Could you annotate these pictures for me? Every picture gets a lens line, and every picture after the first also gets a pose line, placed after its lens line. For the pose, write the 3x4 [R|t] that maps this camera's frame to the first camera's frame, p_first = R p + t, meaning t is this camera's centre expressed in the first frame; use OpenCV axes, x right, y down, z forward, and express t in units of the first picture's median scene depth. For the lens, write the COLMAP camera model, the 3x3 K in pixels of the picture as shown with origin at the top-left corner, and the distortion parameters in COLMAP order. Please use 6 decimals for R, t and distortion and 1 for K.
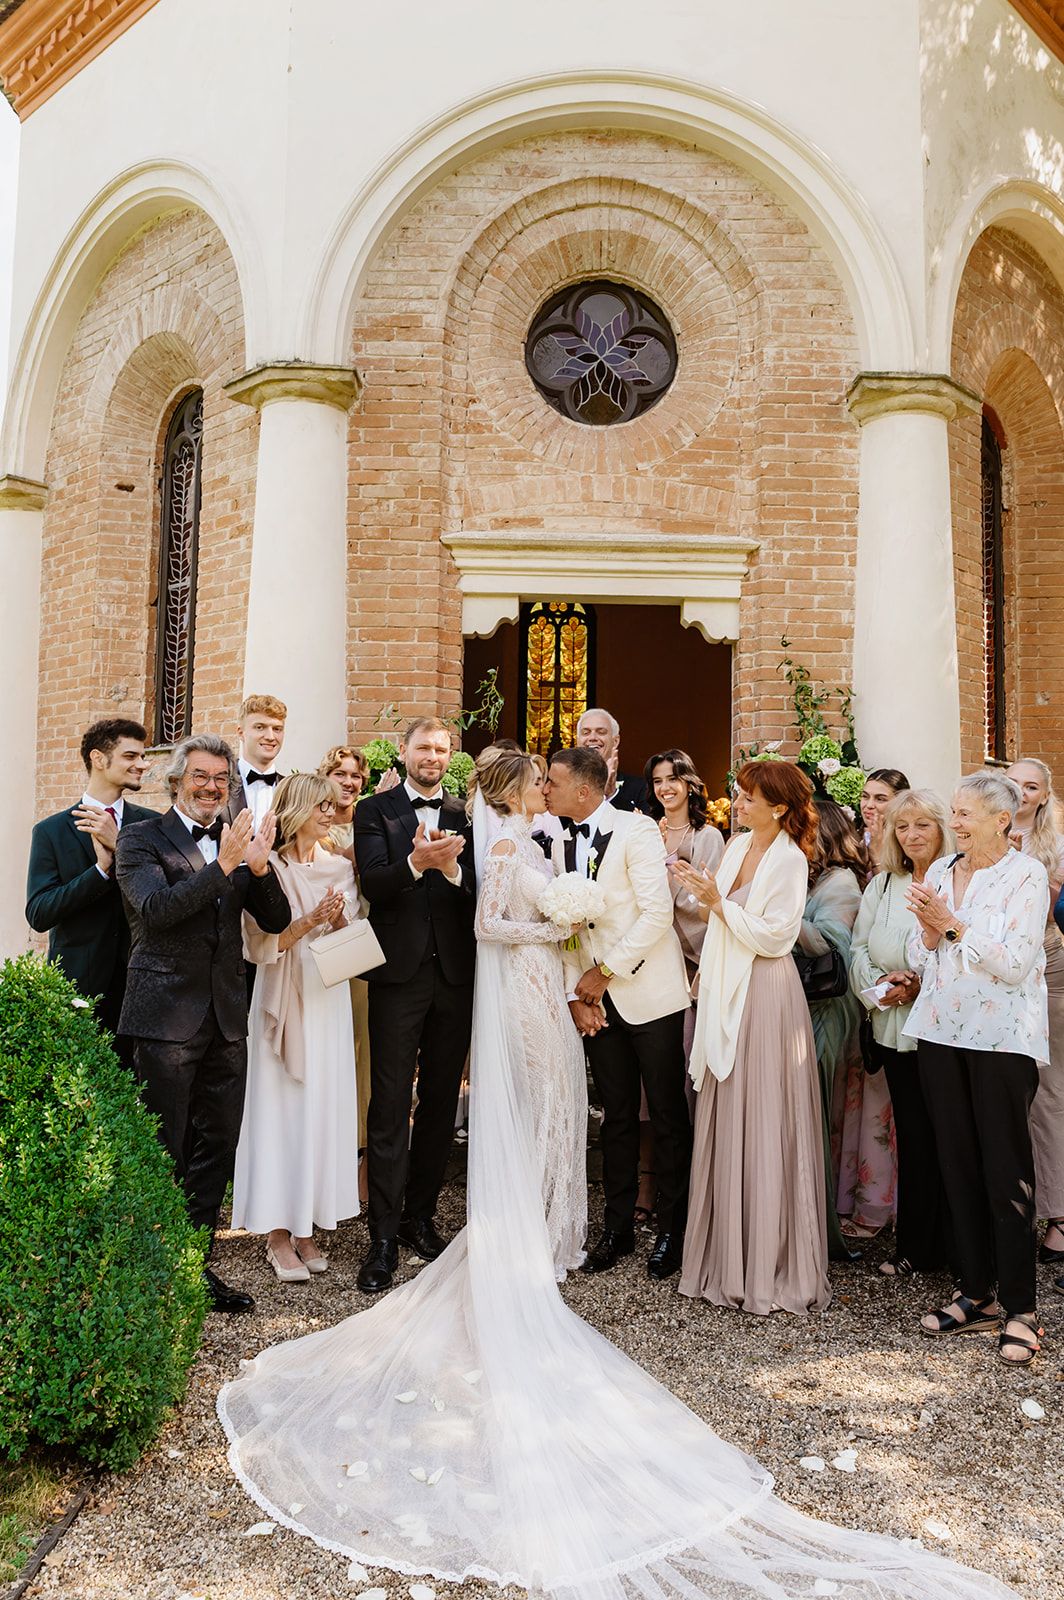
lens RADIAL K [[1497.4, 0, 531.4], [0, 1497.4, 719.2], [0, 0, 1]] dist [0.004739, -0.007886]
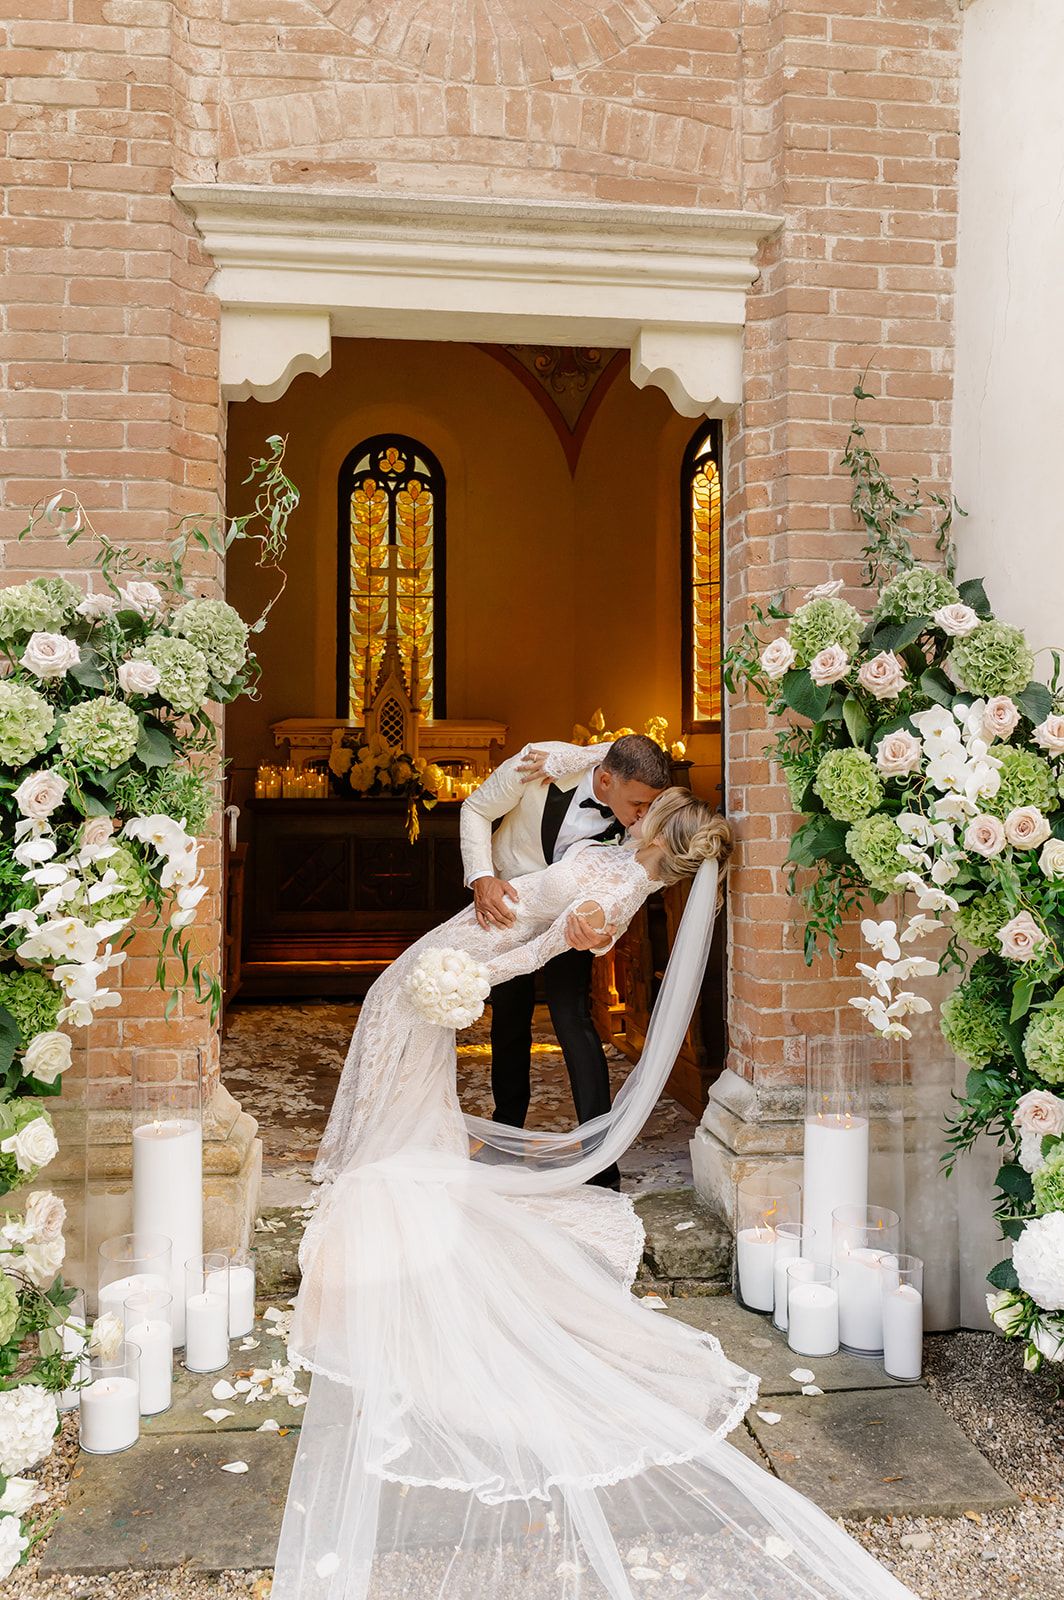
lens RADIAL K [[1485.4, 0, 534.5], [0, 1485.4, 745.1], [0, 0, 1]] dist [0.000907, 0.012068]
pose [[0.992895, -0.012132, 0.118370, -0.000612], [0.006774, 0.998938, 0.045563, 0.044905], [-0.118797, -0.044438, 0.991924, 0.470054]]
